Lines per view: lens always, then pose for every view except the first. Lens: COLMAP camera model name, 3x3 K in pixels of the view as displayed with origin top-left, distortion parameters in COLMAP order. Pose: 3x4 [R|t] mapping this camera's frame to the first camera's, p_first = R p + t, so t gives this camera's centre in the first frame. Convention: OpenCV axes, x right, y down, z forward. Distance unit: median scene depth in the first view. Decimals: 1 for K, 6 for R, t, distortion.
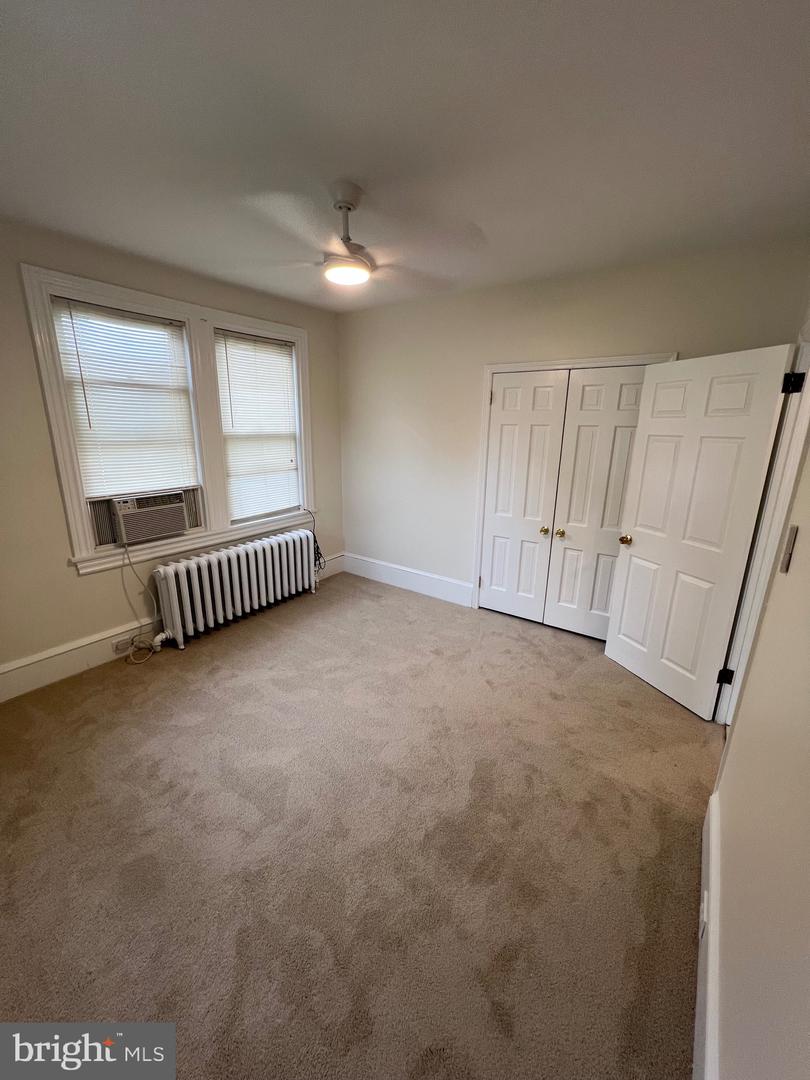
lens RADIAL K [[430.7, 0, 403.9], [0, 430.7, 538.8], [0, 0, 1]] dist [-0.001262, -0.000708]
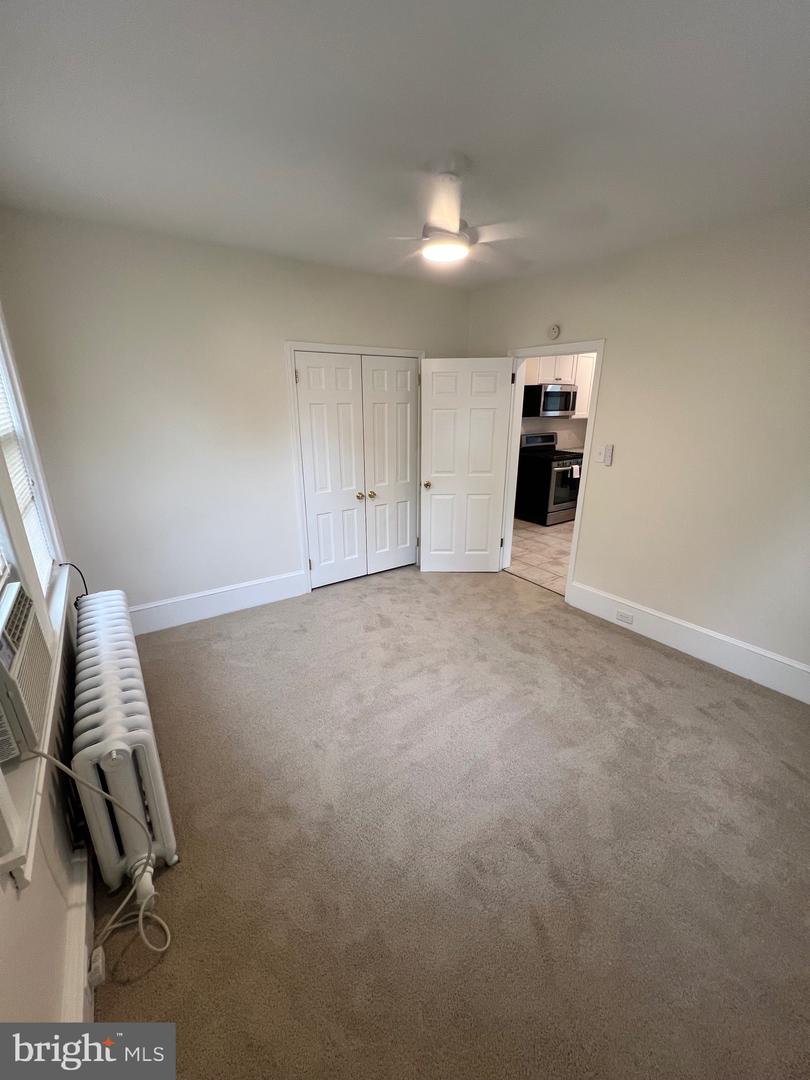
lens RADIAL K [[430.7, 0, 409.3], [0, 430.7, 538.0], [0, 0, 1]] dist [-0.001262, -0.000708]
pose [[0.357981, -0.305049, 0.882494, -0.704616], [0.249710, 0.941980, 0.224318, -0.144851], [-0.899719, 0.140066, 0.413384, 0.441273]]
